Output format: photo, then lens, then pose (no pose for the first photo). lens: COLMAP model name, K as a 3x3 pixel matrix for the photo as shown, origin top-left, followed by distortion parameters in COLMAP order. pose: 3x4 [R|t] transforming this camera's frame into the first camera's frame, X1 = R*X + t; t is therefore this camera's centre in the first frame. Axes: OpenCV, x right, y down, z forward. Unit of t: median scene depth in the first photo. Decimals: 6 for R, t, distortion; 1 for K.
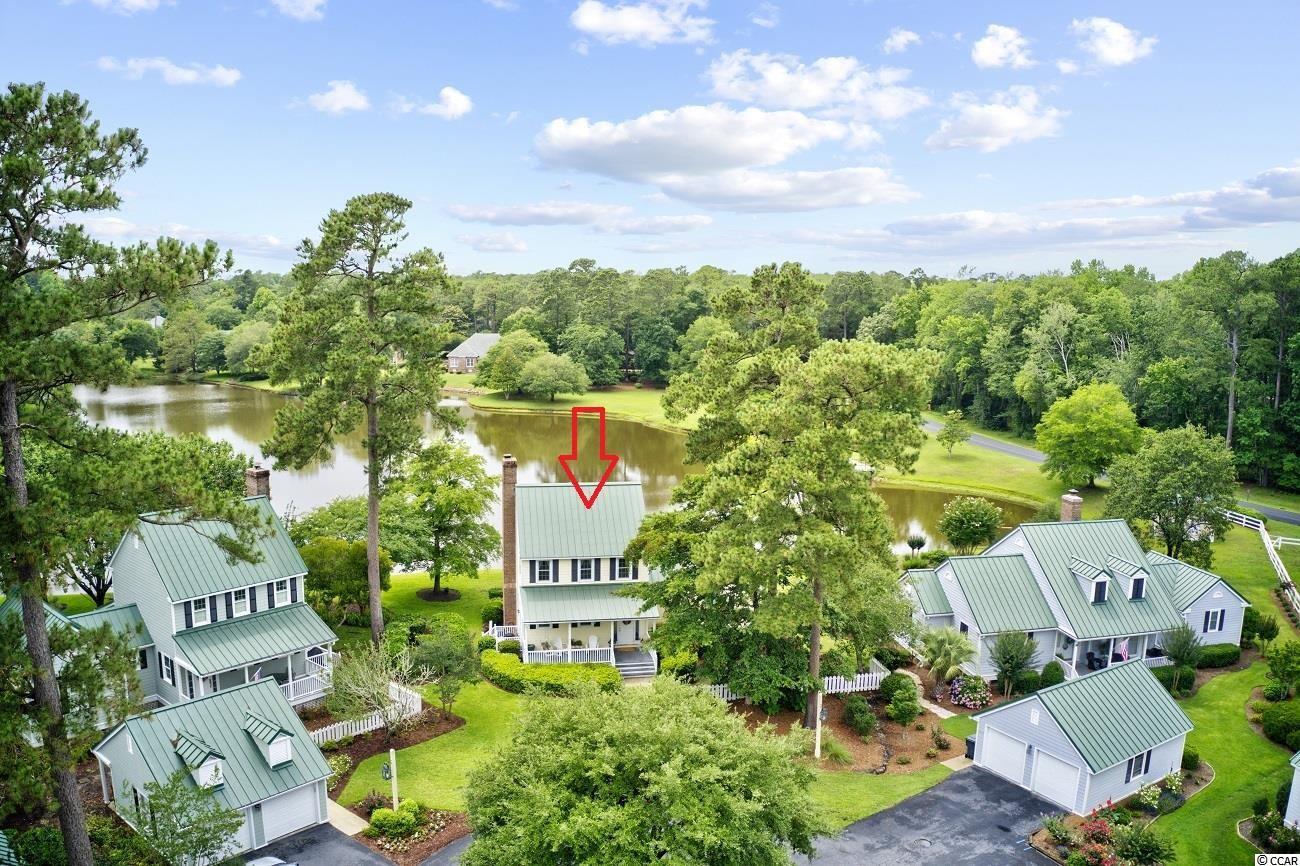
lens RADIAL K [[1036.6, 0, 650.0], [0, 1036.6, 433.0], [0, 0, 1]] dist [-0.192243, 0.007555]
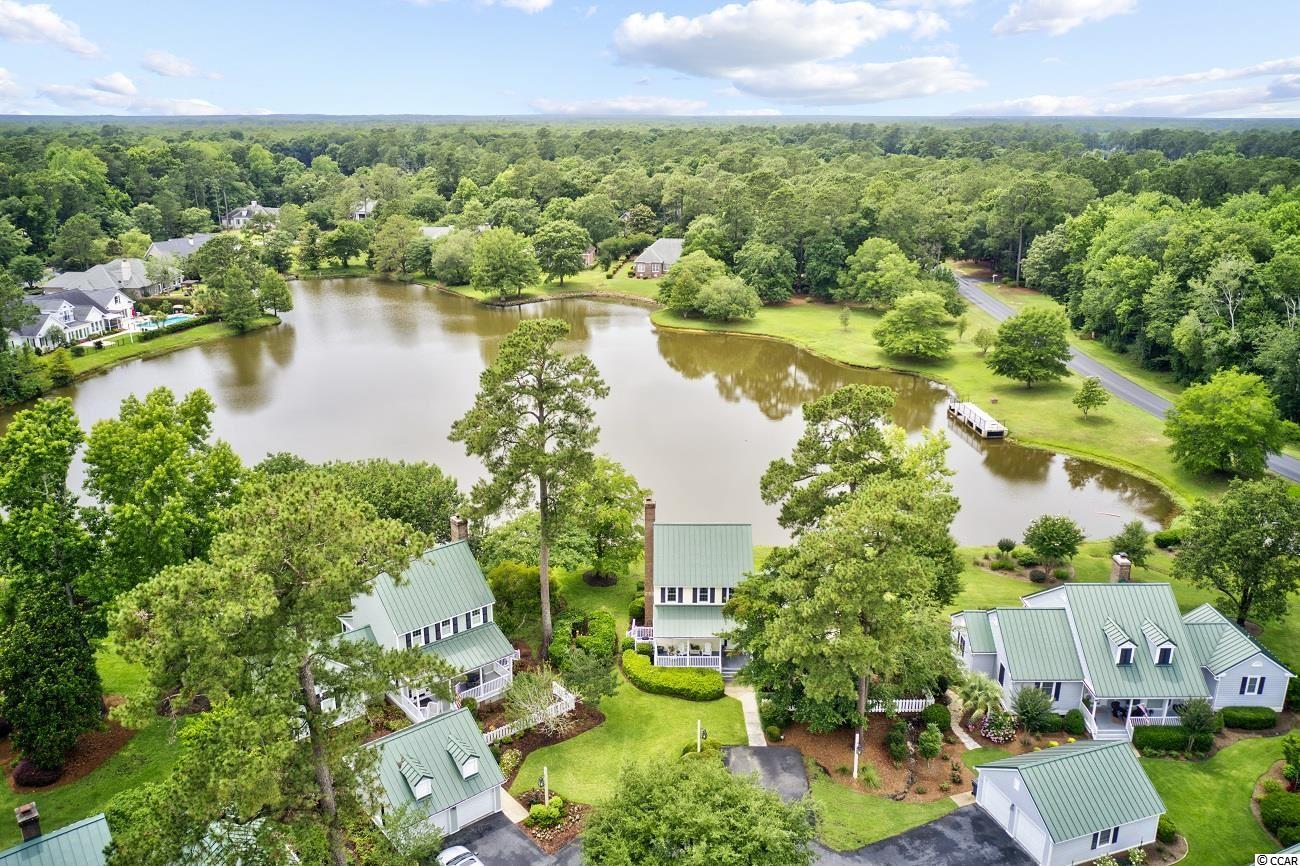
lens RADIAL K [[1007.7, 0, 650.0], [0, 1007.7, 433.0], [0, 0, 1]] dist [-0.016605, 0.003794]
pose [[0.981382, 0.045022, -0.186717, 0.101772], [-0.014049, 0.986361, 0.163996, -0.281966], [0.191554, -0.158320, 0.968629, -0.226453]]
